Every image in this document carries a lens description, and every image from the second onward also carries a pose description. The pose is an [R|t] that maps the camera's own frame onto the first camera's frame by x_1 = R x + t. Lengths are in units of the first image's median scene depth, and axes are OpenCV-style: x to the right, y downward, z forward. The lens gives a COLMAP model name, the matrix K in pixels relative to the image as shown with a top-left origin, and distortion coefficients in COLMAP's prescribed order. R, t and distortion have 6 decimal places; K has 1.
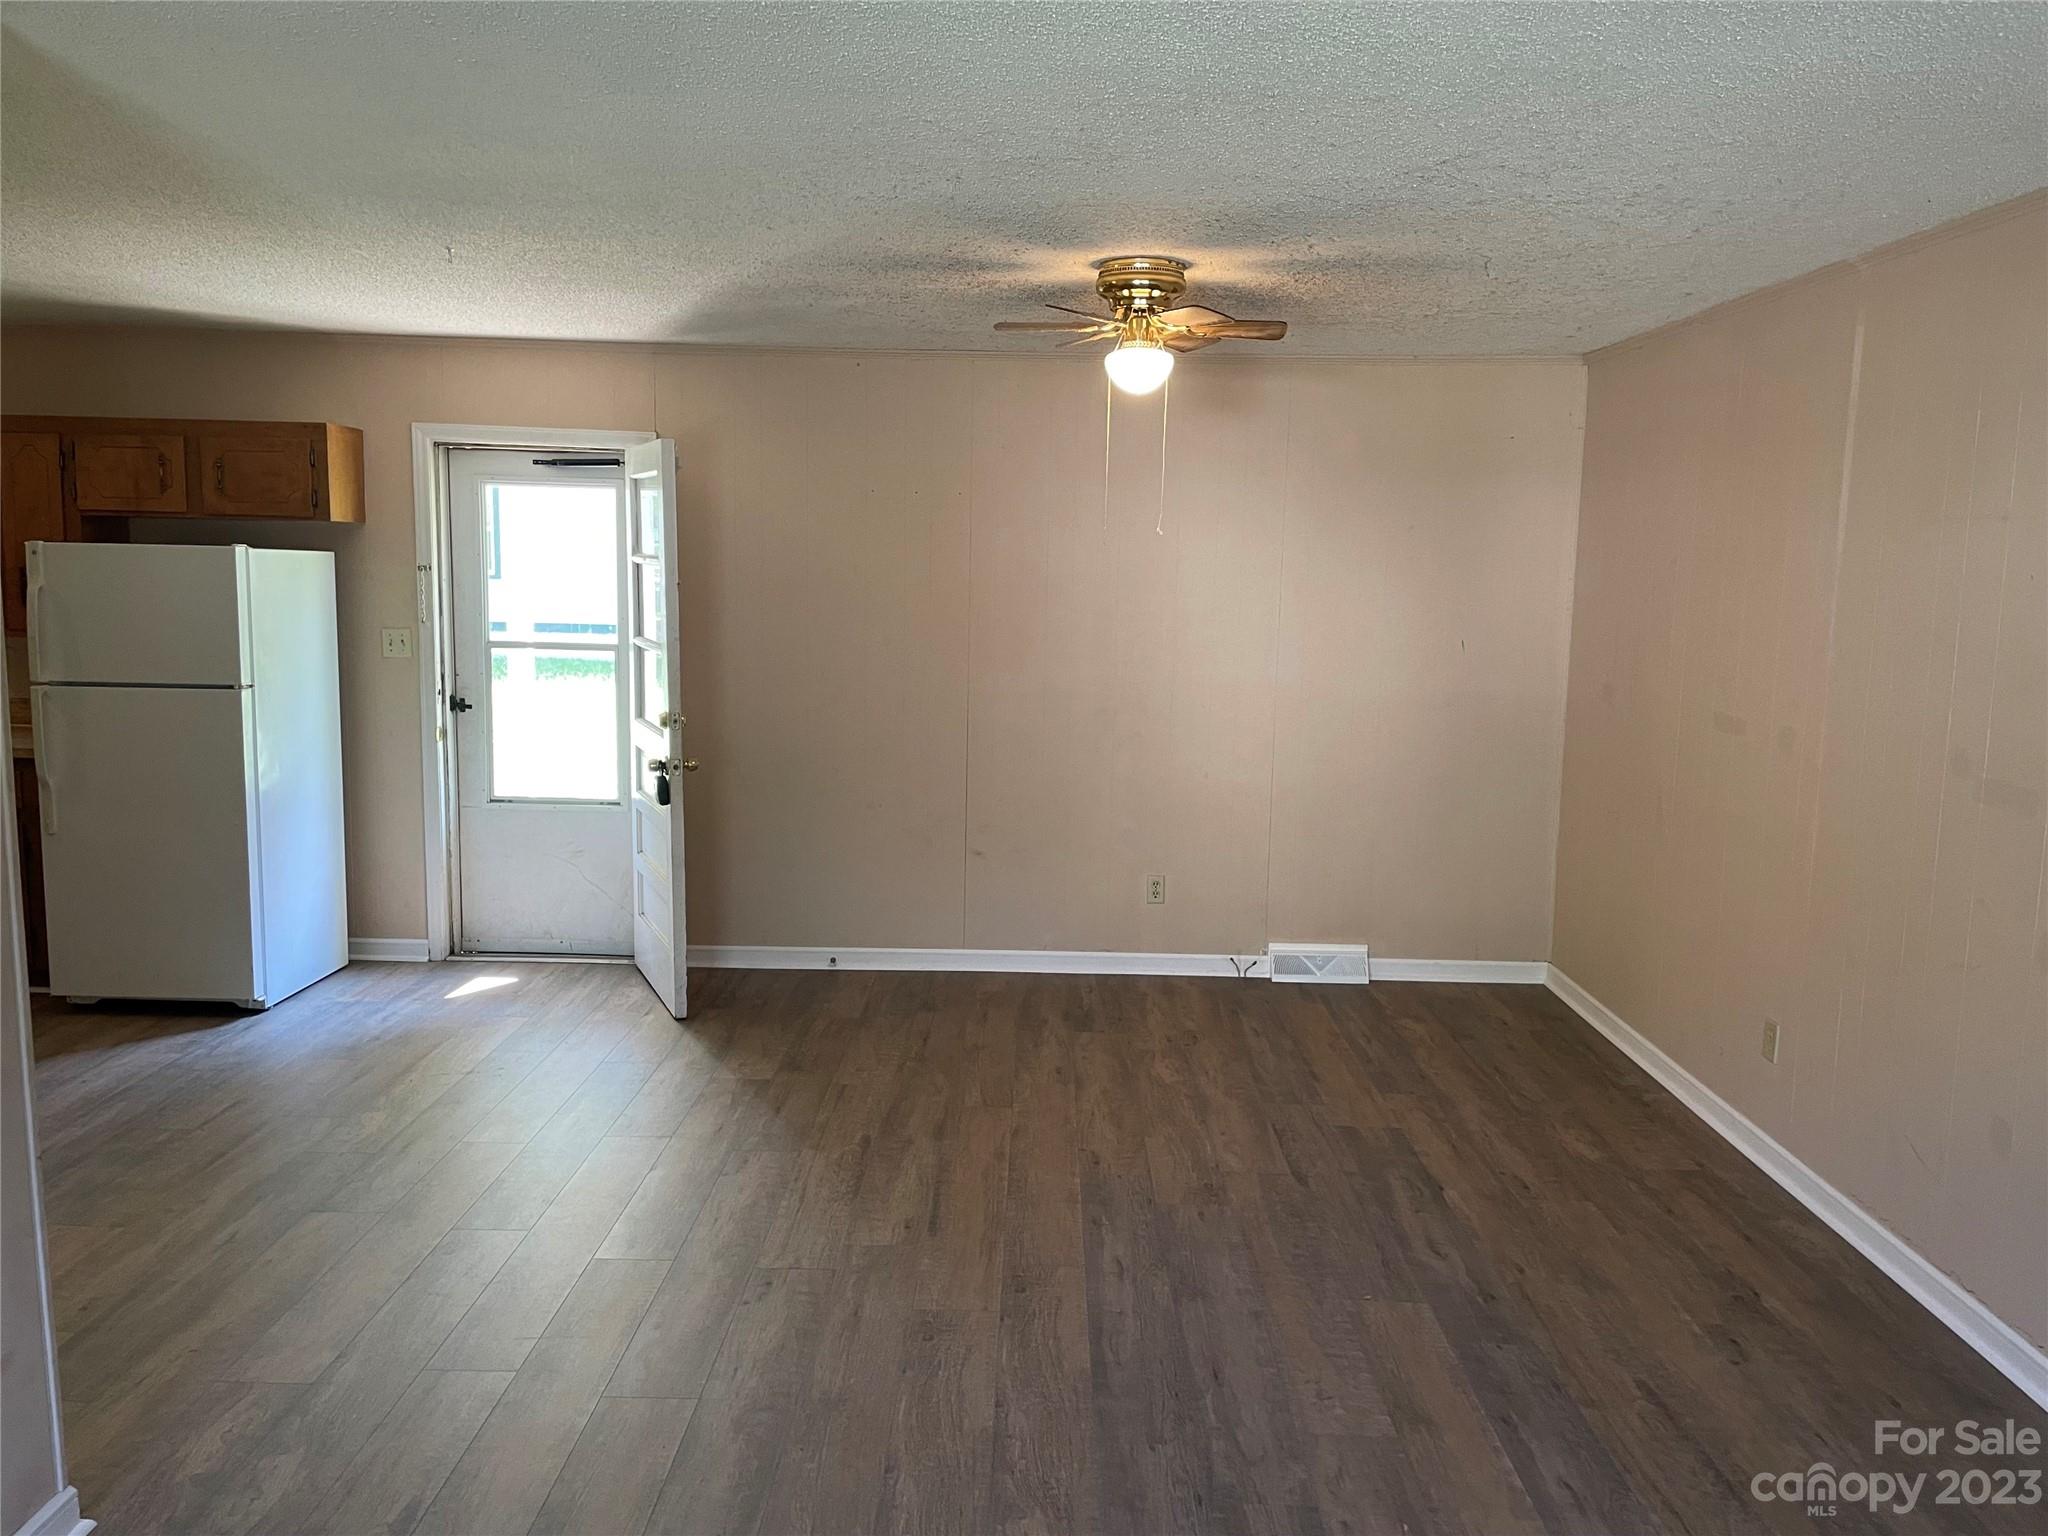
lens RADIAL K [[1560.8, 0, 1024.0], [0, 1560.8, 768.0], [0, 0, 1]] dist [0.104790, -0.142980]
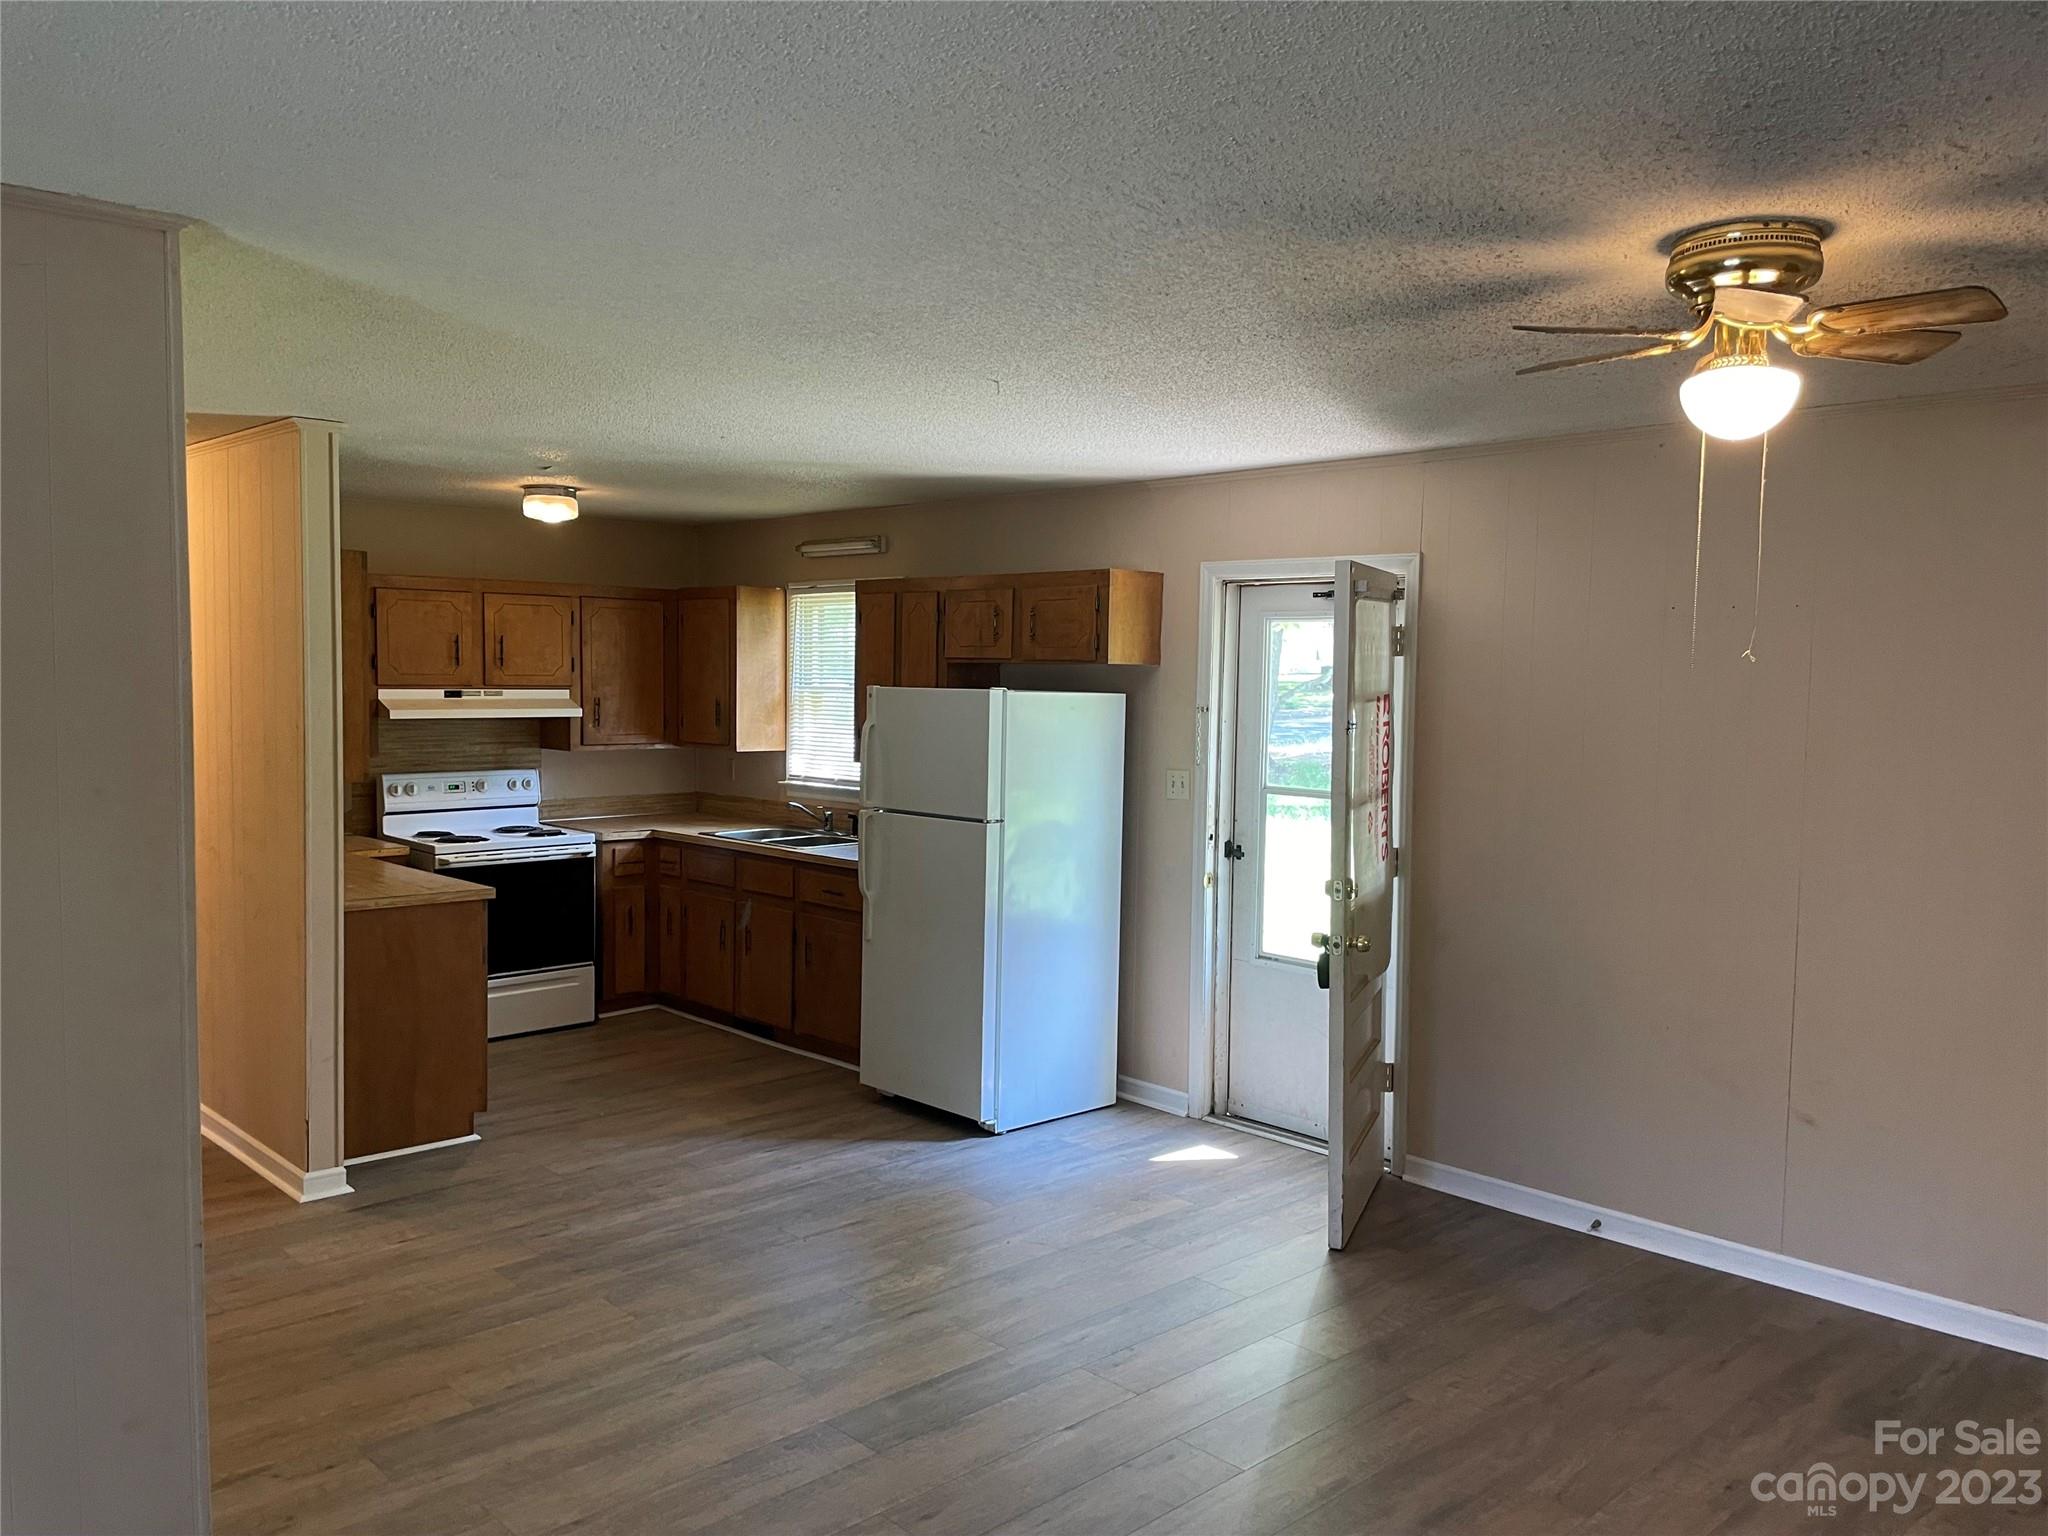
lens RADIAL K [[1546.4, 0, 1010.4], [0, 1546.4, 779.9], [0, 0, 1]] dist [0.092470, -0.136367]
pose [[0.693991, 0.038986, -0.718927, 0.237044], [-0.094355, 0.994846, -0.037134, -0.038772], [0.713774, 0.093604, 0.694093, 0.273340]]
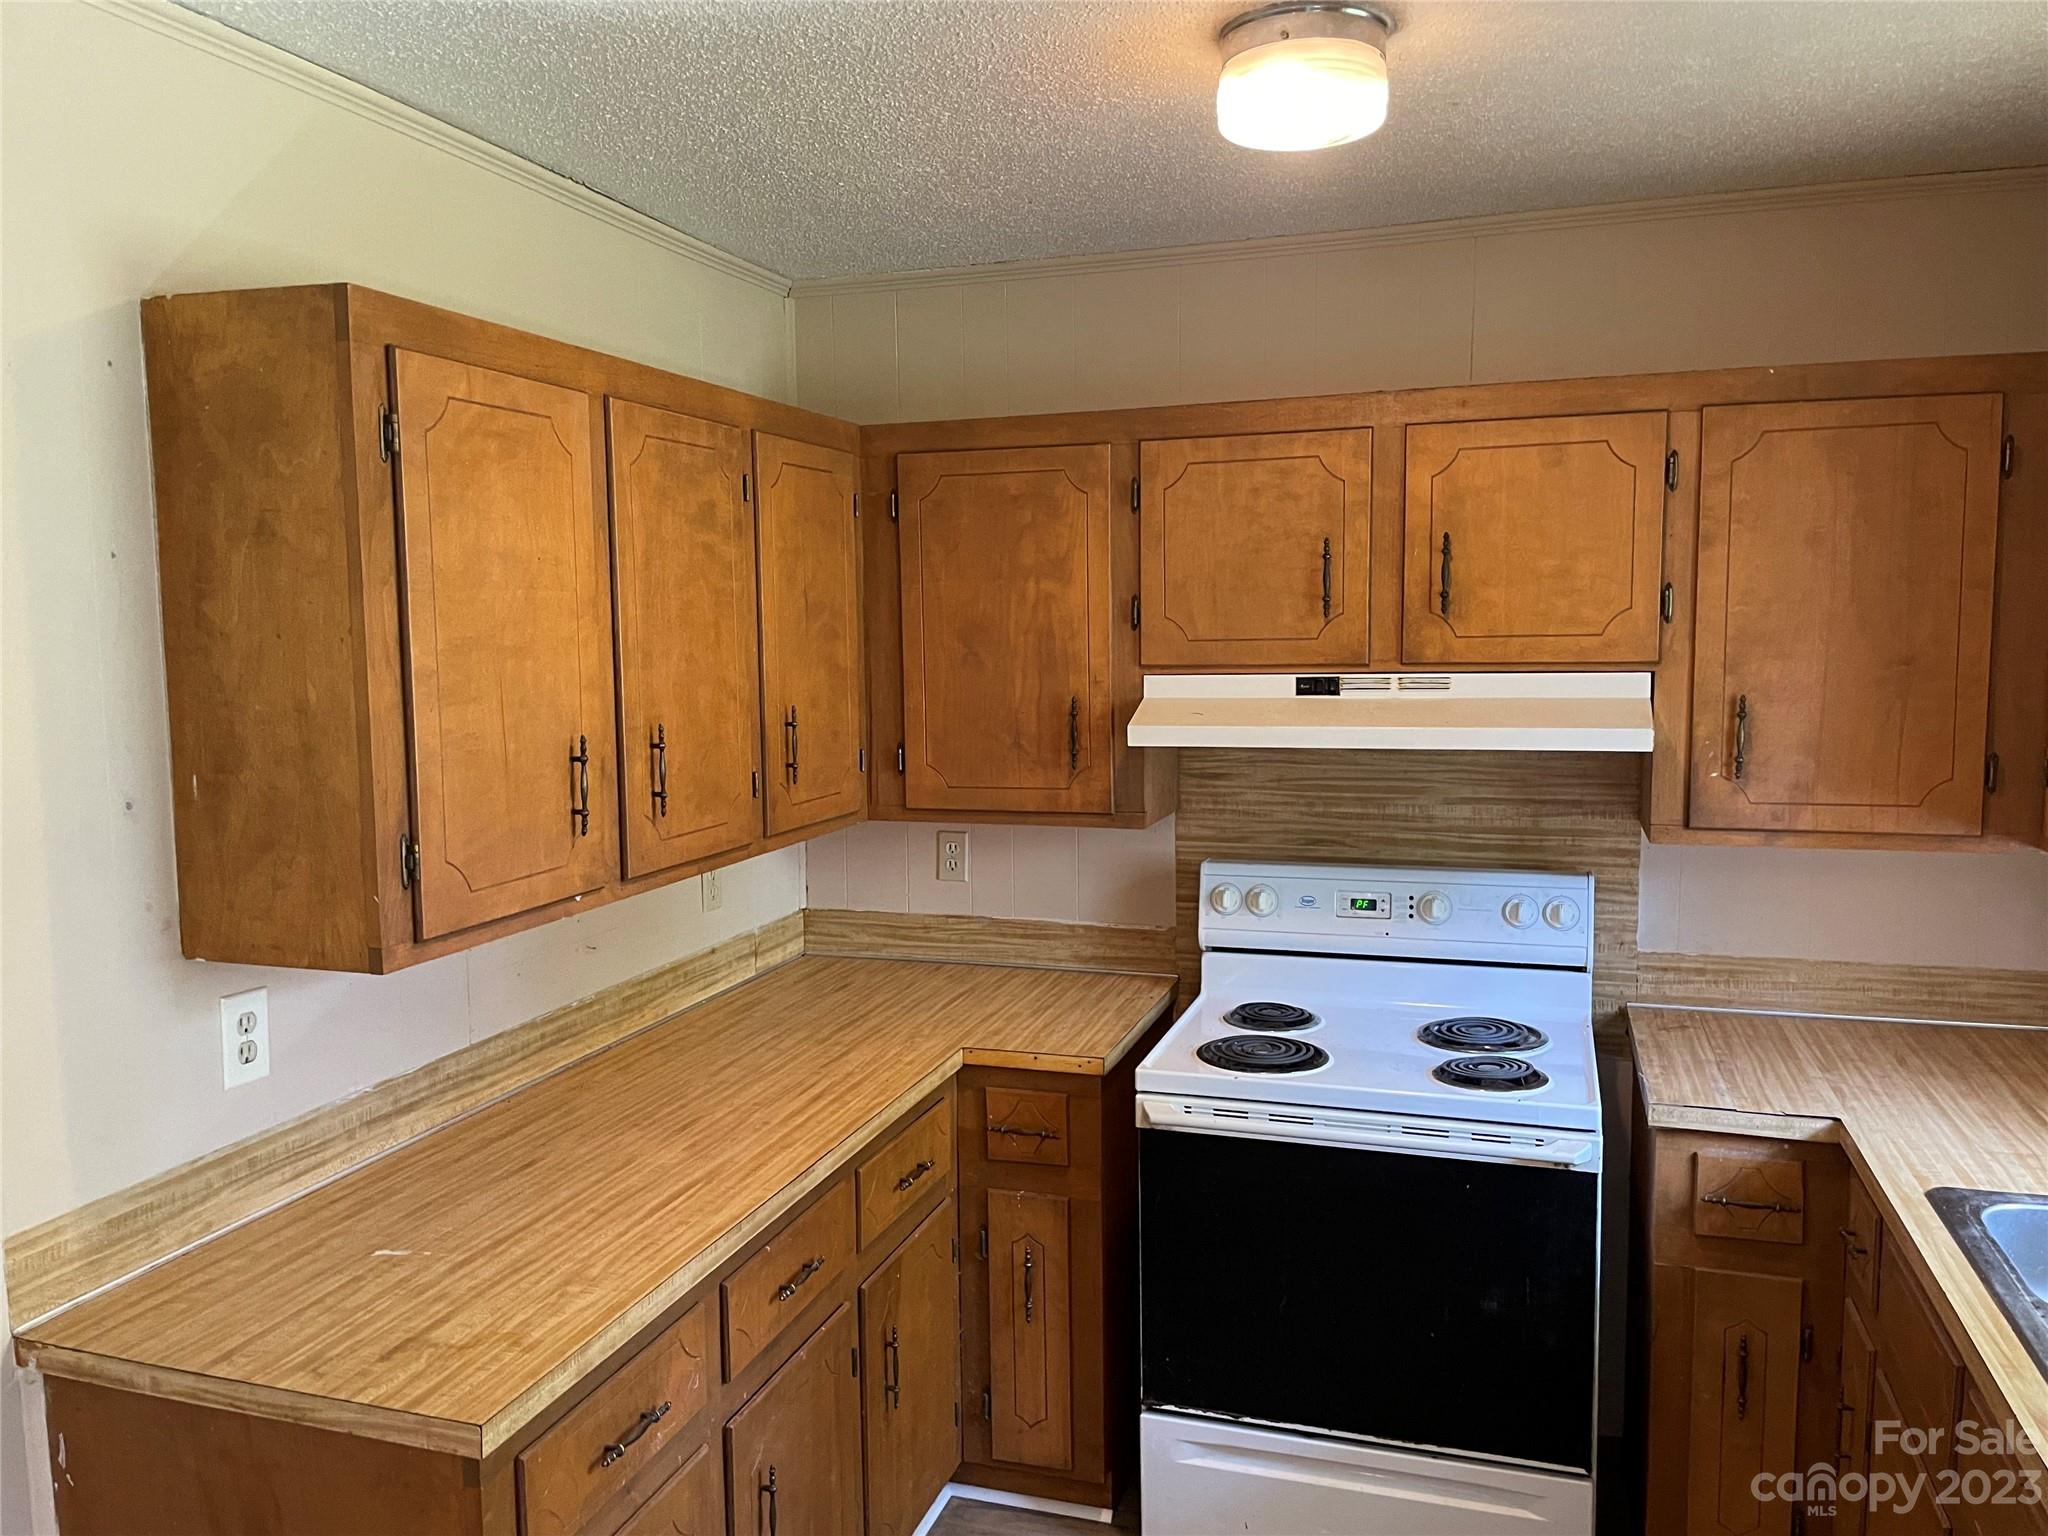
lens RADIAL K [[1546.4, 0, 1010.4], [0, 1546.4, 779.9], [0, 0, 1]] dist [0.092470, -0.136367]
pose [[-0.304268, 0.083269, -0.948940, -0.449517], [-0.118200, 0.985173, 0.124348, -0.131390], [0.945225, 0.150000, -0.289915, 0.865551]]
